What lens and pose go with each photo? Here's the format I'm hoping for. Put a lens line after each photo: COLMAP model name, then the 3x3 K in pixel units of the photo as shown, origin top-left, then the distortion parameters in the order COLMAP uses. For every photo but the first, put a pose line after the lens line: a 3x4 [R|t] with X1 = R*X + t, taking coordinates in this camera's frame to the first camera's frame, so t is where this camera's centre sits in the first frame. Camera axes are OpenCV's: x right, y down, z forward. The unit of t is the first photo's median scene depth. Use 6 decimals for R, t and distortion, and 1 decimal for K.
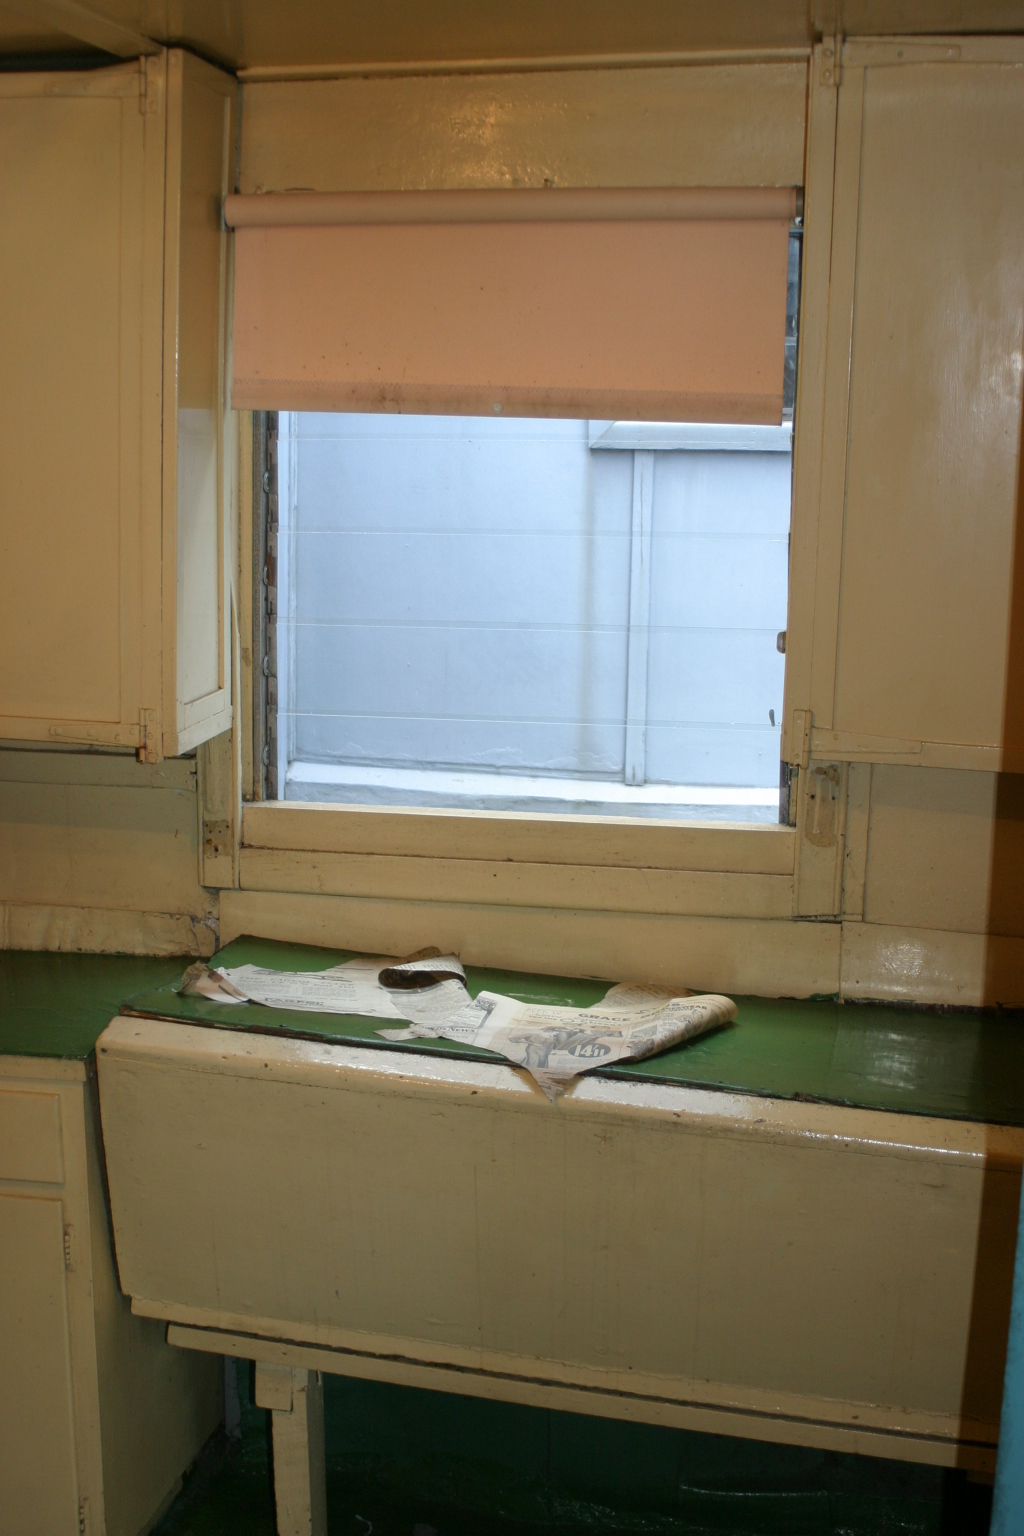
lens RADIAL K [[2027.0, 0, 512.0], [0, 2027.0, 768.0], [0, 0, 1]] dist [-0.181601, 0.088191]
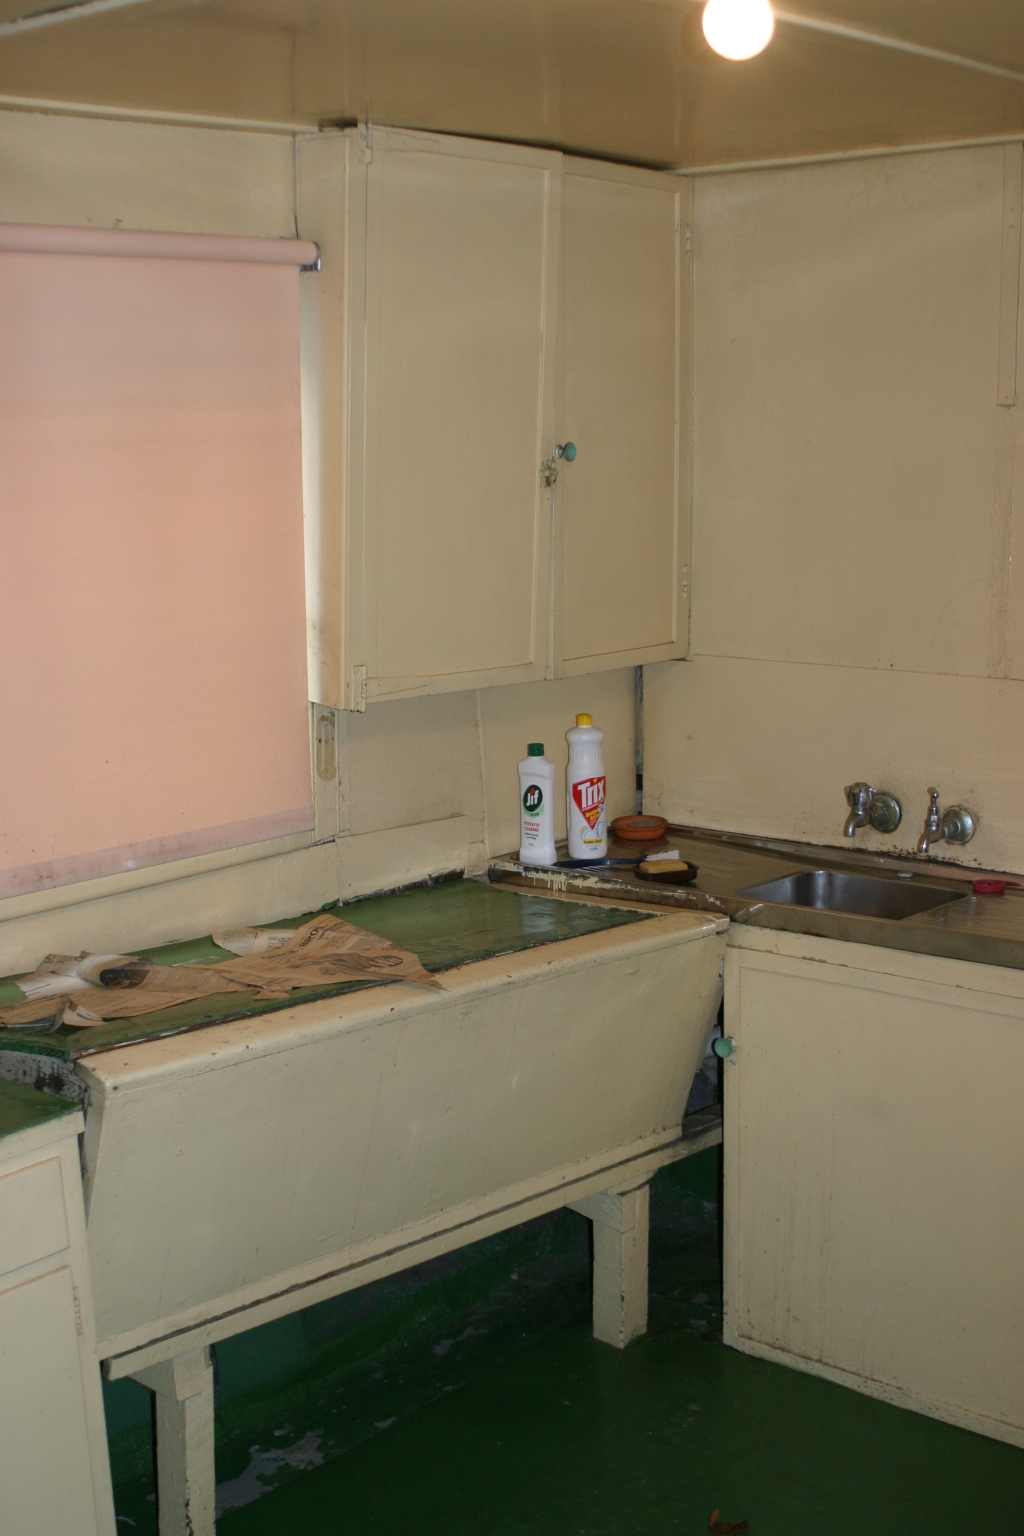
lens RADIAL K [[2027.0, 0, 512.0], [0, 2027.0, 768.0], [0, 0, 1]] dist [-0.181601, 0.088191]
pose [[0.471290, -0.169319, 0.865573, -0.879968], [0.169109, 0.980539, 0.099732, -0.073694], [-0.865614, 0.099374, 0.490751, 0.314314]]
